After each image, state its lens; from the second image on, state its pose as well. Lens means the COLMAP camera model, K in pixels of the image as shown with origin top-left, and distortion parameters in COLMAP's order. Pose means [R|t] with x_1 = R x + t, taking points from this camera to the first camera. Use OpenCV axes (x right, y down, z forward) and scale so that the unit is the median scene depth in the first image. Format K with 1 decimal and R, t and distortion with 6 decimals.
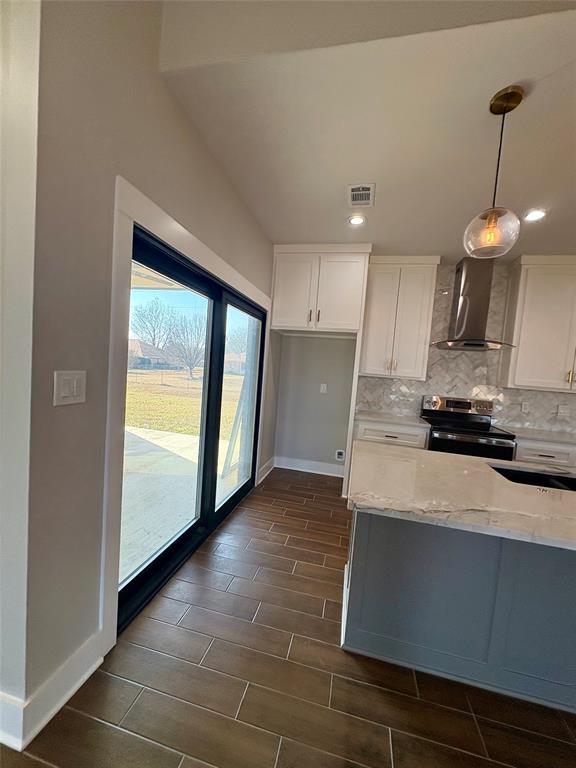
lens RADIAL K [[306.0, 0, 288.3], [0, 306.0, 384.0], [0, 0, 1]] dist [0.000297, 0.000361]
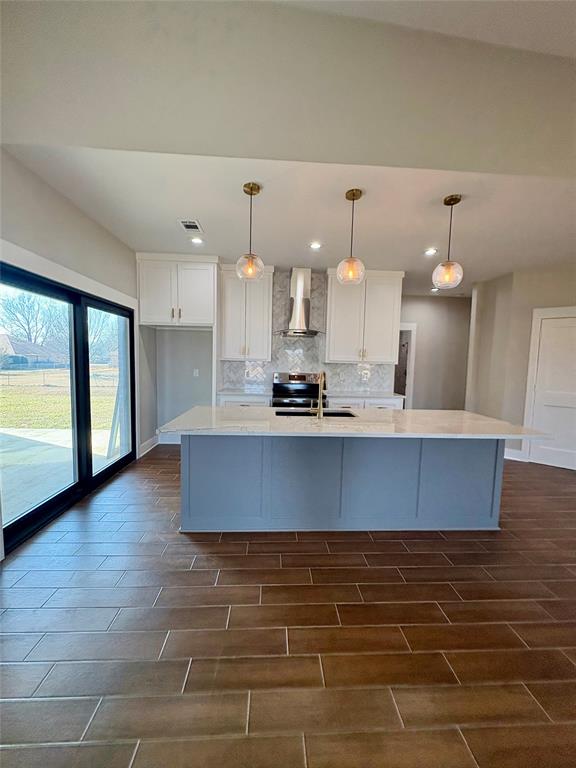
lens RADIAL K [[306.0, 0, 288.3], [0, 306.0, 384.0], [0, 0, 1]] dist [0.000297, 0.000361]
pose [[0.959143, -0.076397, 0.272410, 0.155626], [0.066435, 0.996747, 0.045622, 0.031892], [-0.275010, -0.025661, 0.961099, -0.295717]]
